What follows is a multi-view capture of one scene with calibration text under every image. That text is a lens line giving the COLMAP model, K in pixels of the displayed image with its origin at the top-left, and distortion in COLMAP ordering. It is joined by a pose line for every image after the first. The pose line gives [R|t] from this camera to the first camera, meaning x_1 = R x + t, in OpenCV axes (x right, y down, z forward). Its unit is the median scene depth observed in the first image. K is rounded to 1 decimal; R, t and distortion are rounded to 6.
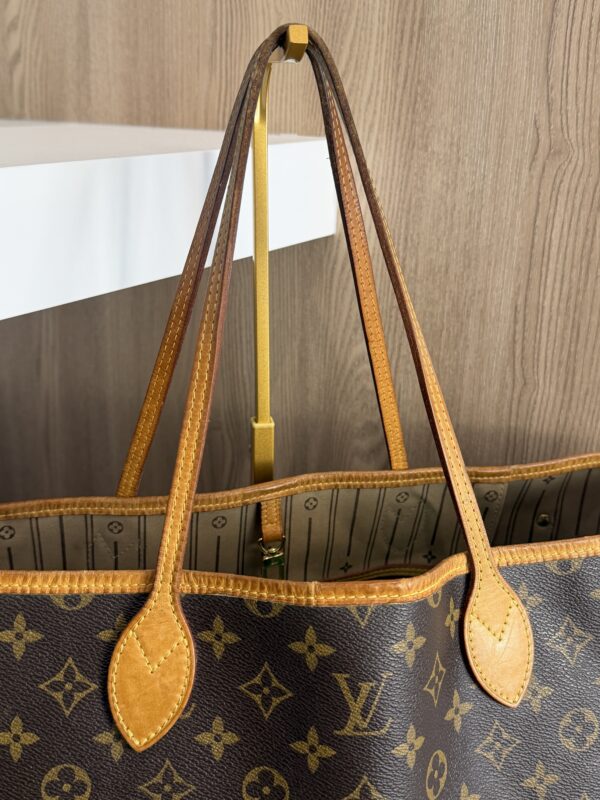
lens RADIAL K [[894.8, 0, 305.5], [0, 894.8, 401.8], [0, 0, 1]] dist [0.057857, 0.000000]
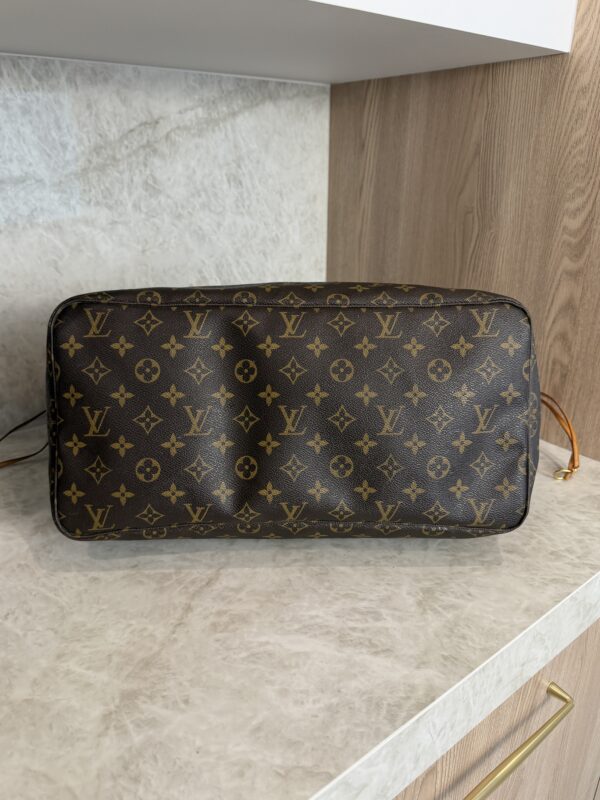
lens RADIAL K [[625.1, 0, 298.0], [0, 625.1, 402.6], [0, 0, 1]] dist [0.010195, -0.027082]
pose [[0.939149, 0.112987, -0.324398, 0.012263], [-0.107103, 0.993596, 0.035996, 0.454234], [0.326387, 0.000939, 0.945236, -0.154877]]
